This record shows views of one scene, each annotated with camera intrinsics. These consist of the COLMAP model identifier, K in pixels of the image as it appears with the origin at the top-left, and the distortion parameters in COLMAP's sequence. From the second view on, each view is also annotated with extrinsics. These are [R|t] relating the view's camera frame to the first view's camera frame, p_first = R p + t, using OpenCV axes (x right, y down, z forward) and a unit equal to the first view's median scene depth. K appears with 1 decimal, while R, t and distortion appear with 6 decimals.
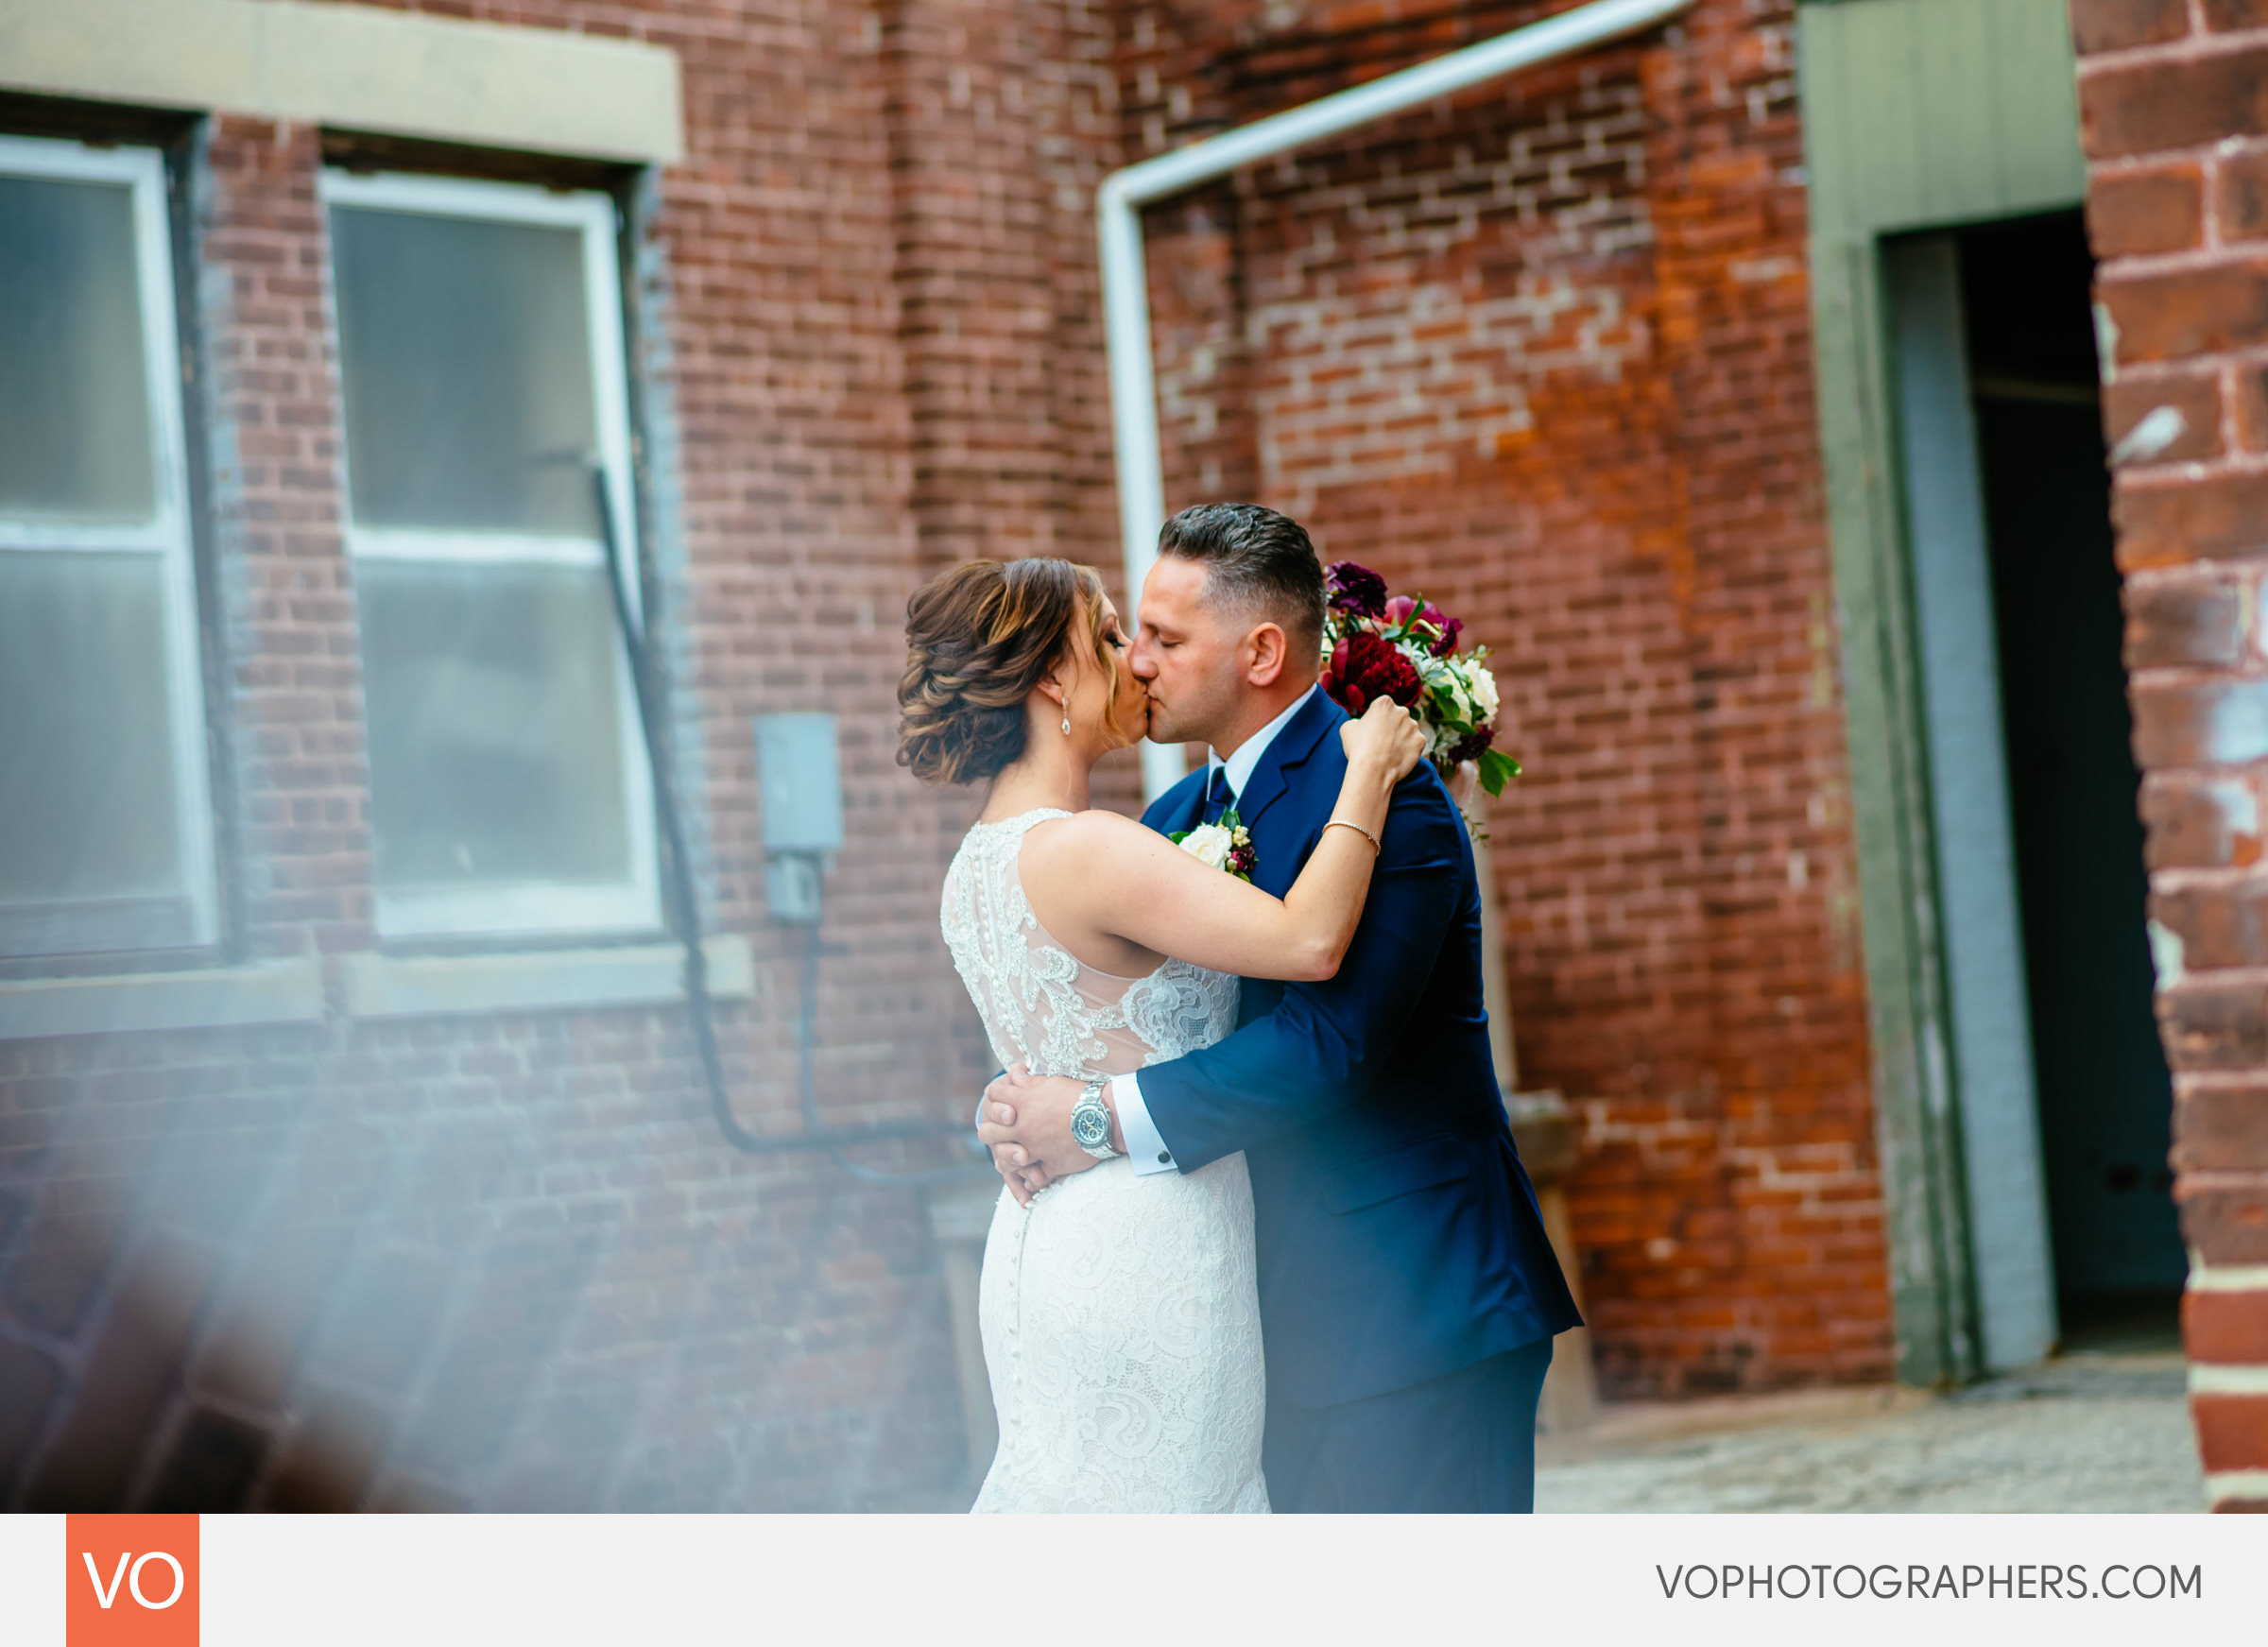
lens RADIAL K [[6129.8, 0, 1107.7], [0, 6129.8, 779.0], [0, 0, 1]] dist [-0.020337, 0.000000]
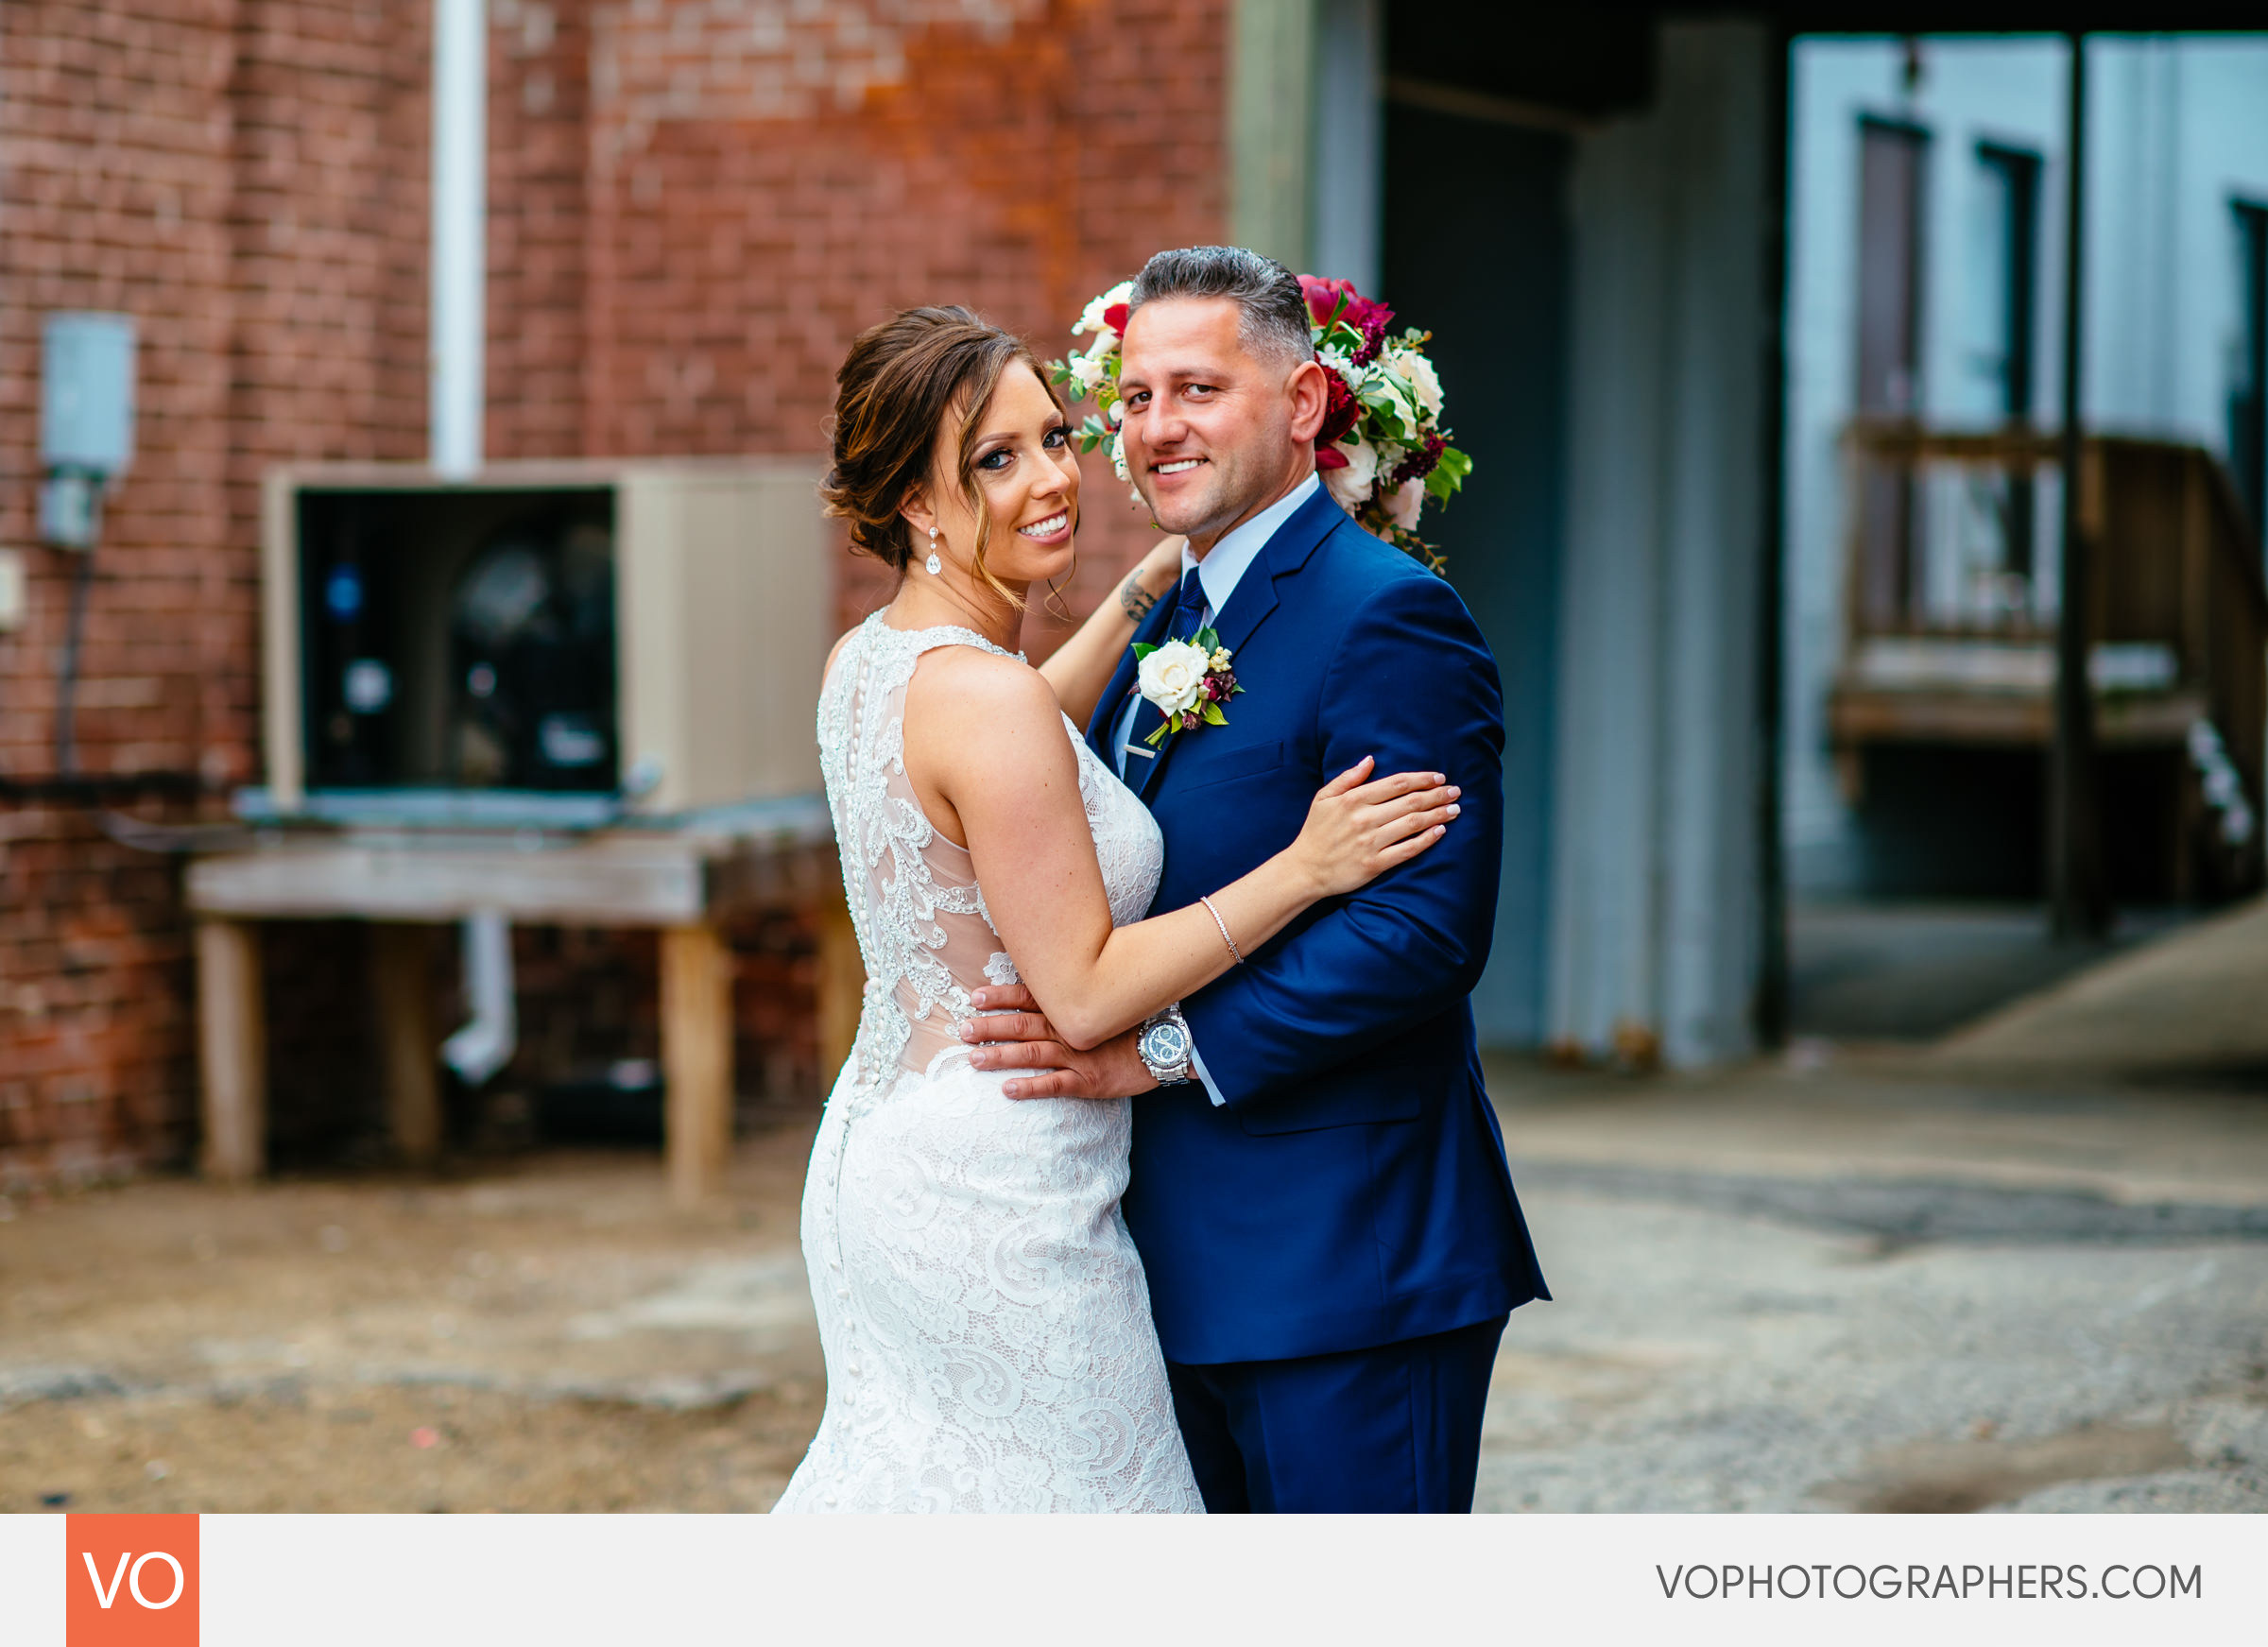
lens RADIAL K [[5857.5, 0, 1143.6], [0, 5857.5, 825.0], [0, 0, 1]] dist [-0.215706, 0.000000]
pose [[0.976875, 0.083319, 0.196912, -0.060897], [-0.098232, 0.992892, 0.067207, -0.008669], [-0.189912, -0.084996, 0.978115, 0.128543]]
